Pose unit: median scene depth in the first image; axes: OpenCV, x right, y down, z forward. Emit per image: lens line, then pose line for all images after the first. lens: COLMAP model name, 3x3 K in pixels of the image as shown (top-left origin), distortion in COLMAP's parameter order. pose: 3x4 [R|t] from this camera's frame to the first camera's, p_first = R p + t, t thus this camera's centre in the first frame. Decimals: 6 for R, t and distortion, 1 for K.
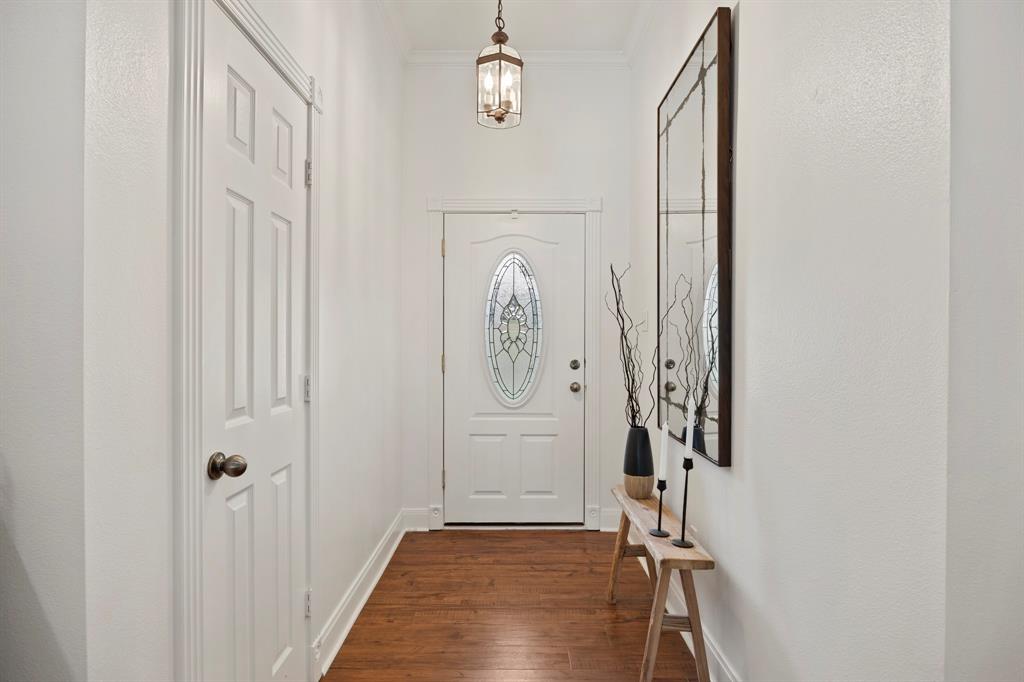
lens RADIAL K [[556.4, 0, 512.6], [0, 556.4, 338.2], [0, 0, 1]] dist [0.000568, 0.000030]
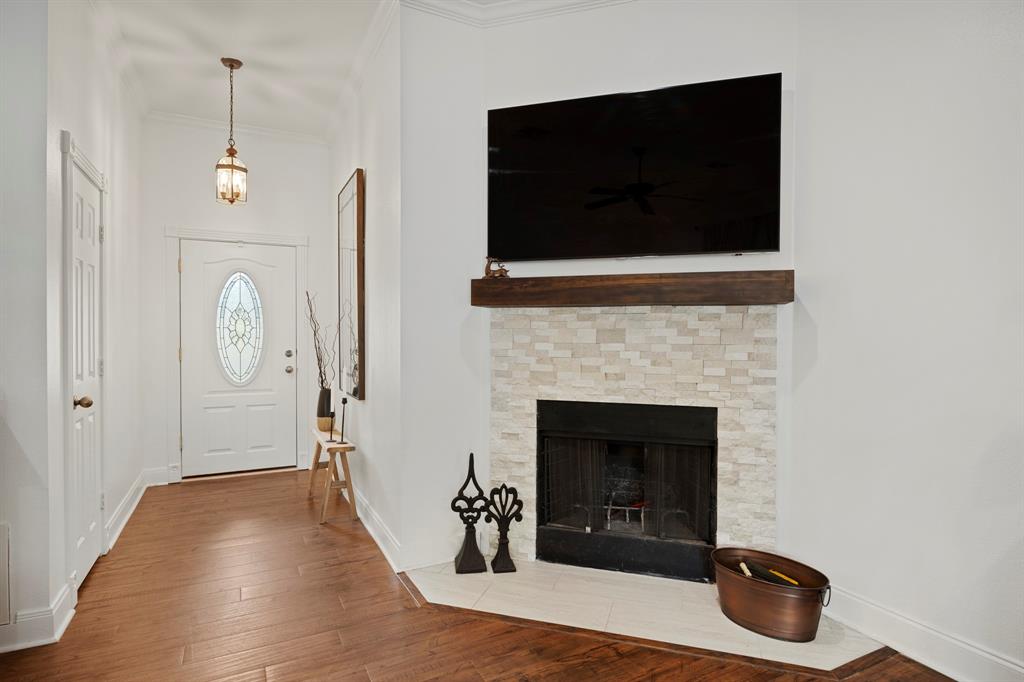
lens RADIAL K [[556.4, 0, 512.6], [0, 556.4, 338.2], [0, 0, 1]] dist [0.000568, 0.000030]
pose [[0.893834, -0.006258, 0.448354, -0.019164], [0.002282, 0.999953, 0.009408, -0.004767], [-0.448392, -0.007386, 0.893806, -0.739189]]
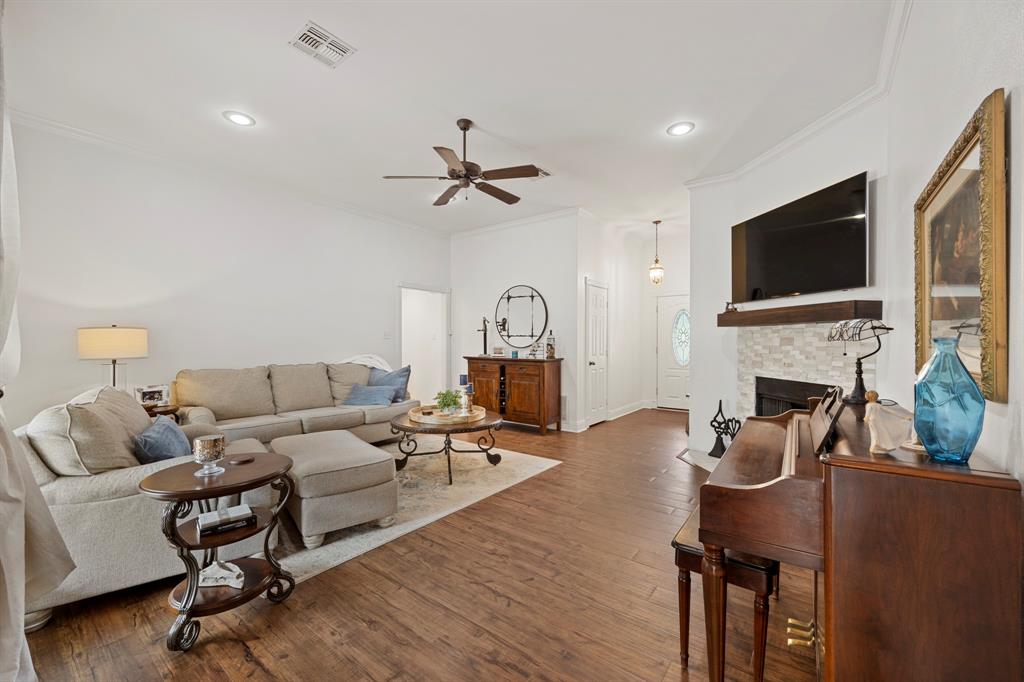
lens RADIAL K [[419.5, 0, 512.8], [0, 419.5, 335.7], [0, 0, 1]] dist [-0.000764, -0.000344]
pose [[0.792312, -0.008422, -0.610058, 0.814707], [-0.000605, 0.999893, -0.014590, 0.003385], [0.610116, 0.011929, 0.792222, -1.600066]]
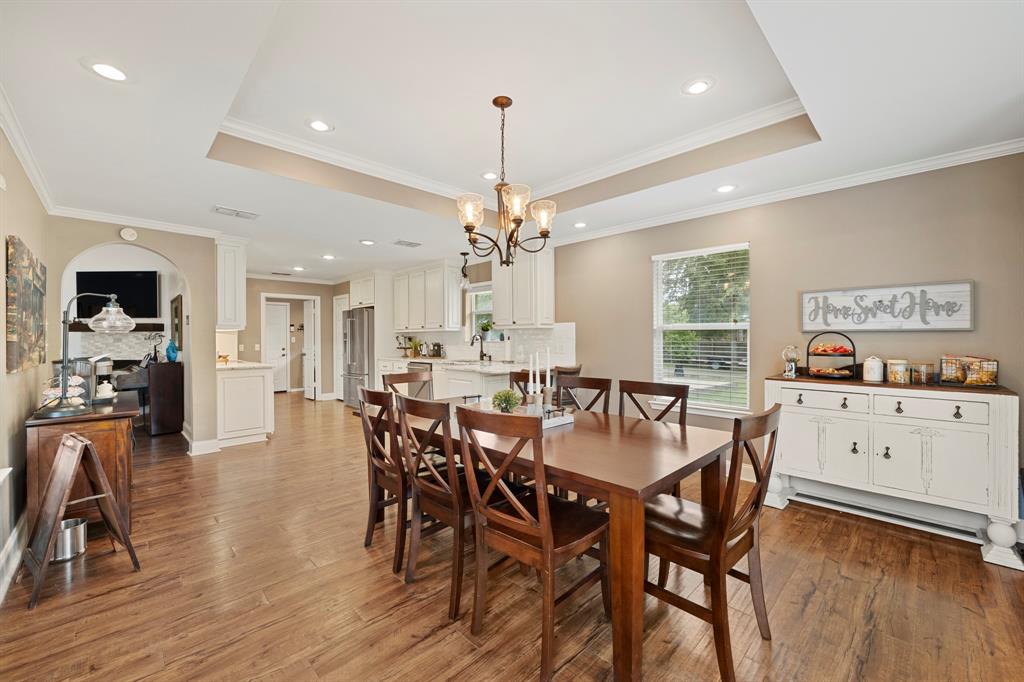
lens RADIAL K [[407.7, 0, 513.6], [0, 407.7, 341.5], [0, 0, 1]] dist [-0.012364, -0.000023]
pose [[0.720760, -0.015691, 0.693007, 0.722191], [0.008952, 0.999871, 0.013329, -0.003226], [-0.693127, -0.003403, 0.720807, -3.796791]]
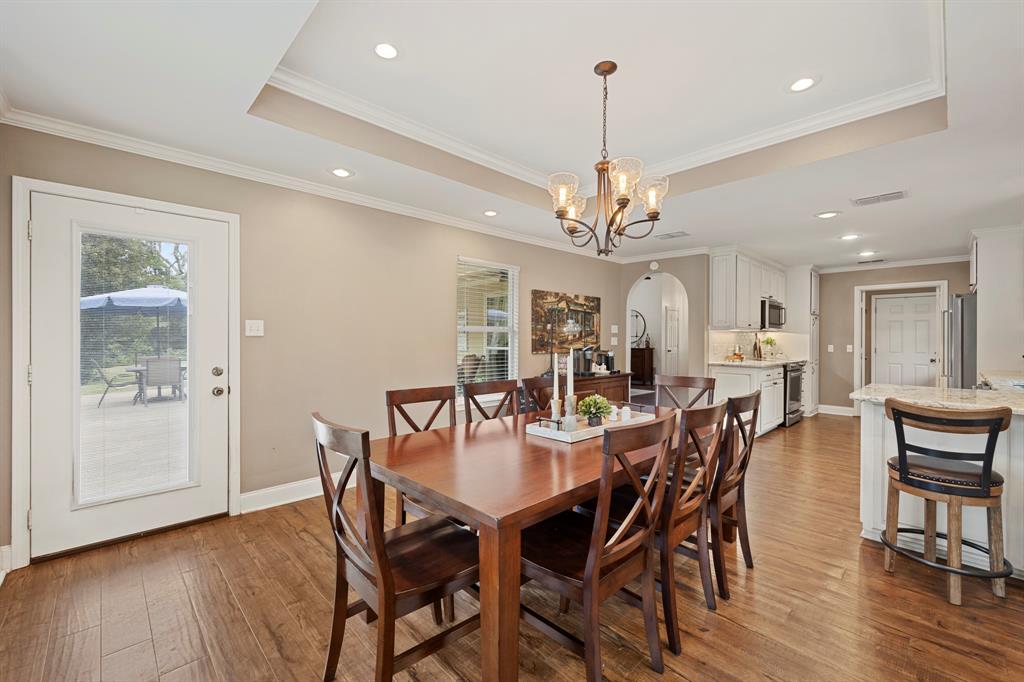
lens RADIAL K [[419.5, 0, 512.8], [0, 419.5, 335.7], [0, 0, 1]] dist [-0.000764, -0.000344]
pose [[0.684073, -0.005609, -0.729392, 1.883236], [-0.001909, 0.999953, -0.009480, 0.007220], [0.729411, 0.007877, 0.684031, -3.811247]]
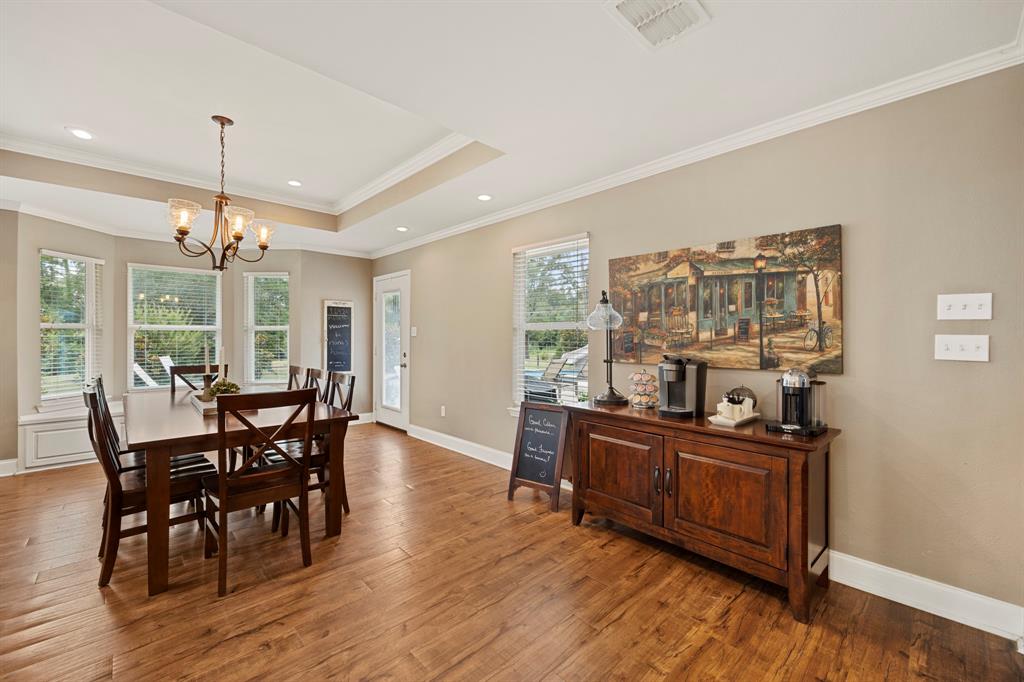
lens RADIAL K [[419.5, 0, 512.8], [0, 419.5, 335.7], [0, 0, 1]] dist [-0.000764, -0.000344]
pose [[-0.736072, -0.005277, -0.676882, 1.566532], [-0.004889, 0.999985, -0.002479, 0.000063], [0.676885, 0.001484, -0.736087, -1.734523]]
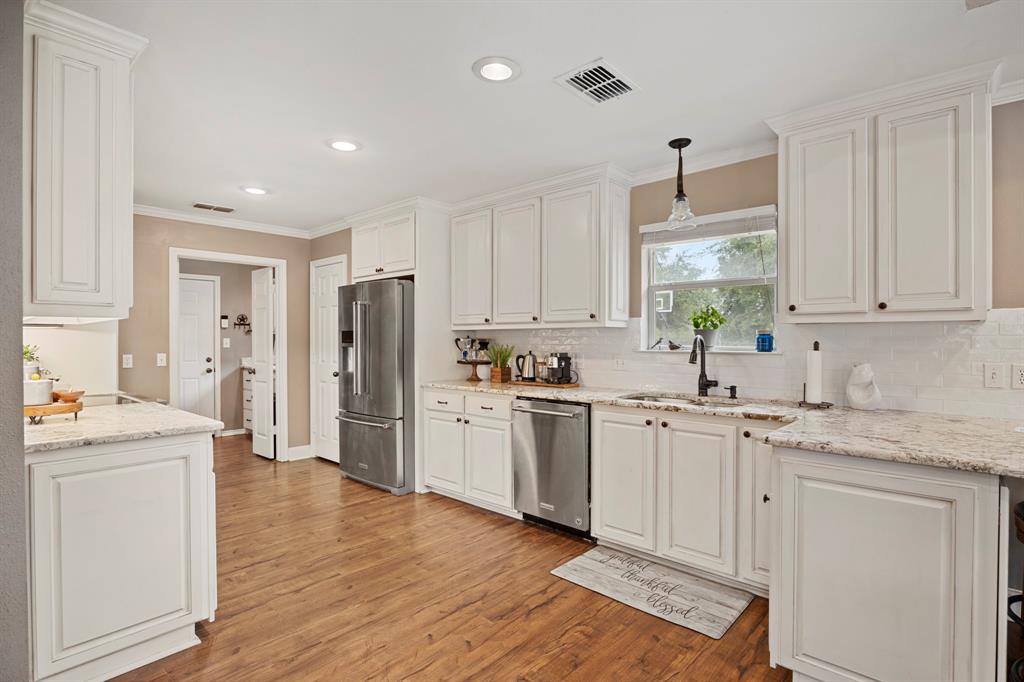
lens RADIAL K [[507.5, 0, 517.7], [0, 507.5, 339.8], [0, 0, 1]] dist [-0.023067, 0.000129]
pose [[0.677328, -0.007901, 0.735639, 0.965334], [0.004286, 0.999968, 0.006793, -0.015088], [-0.735669, -0.001449, 0.677340, -2.534738]]
